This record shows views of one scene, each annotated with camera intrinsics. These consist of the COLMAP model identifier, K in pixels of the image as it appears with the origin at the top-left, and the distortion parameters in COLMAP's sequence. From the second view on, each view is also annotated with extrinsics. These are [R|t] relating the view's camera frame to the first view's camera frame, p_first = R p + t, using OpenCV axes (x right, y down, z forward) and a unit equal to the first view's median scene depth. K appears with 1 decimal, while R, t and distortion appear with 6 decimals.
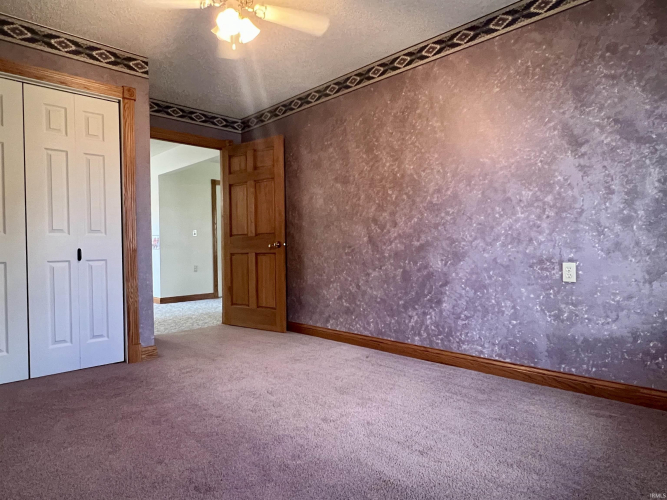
lens RADIAL K [[421.8, 0, 322.8], [0, 421.8, 251.3], [0, 0, 1]] dist [-0.004985, -0.000540]
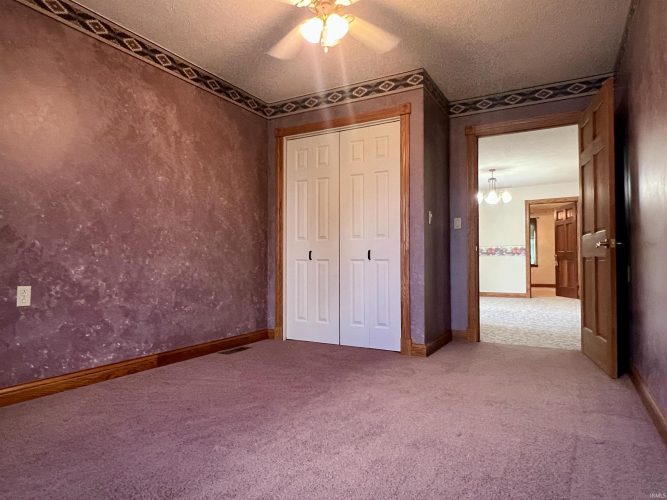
lens RADIAL K [[421.8, 0, 322.8], [0, 421.8, 251.3], [0, 0, 1]] dist [-0.004985, -0.000540]
pose [[0.278462, -0.000650, -0.960447, 0.595398], [-0.008015, 0.999963, -0.003001, 0.001425], [0.960414, 0.008533, 0.278447, 0.541251]]
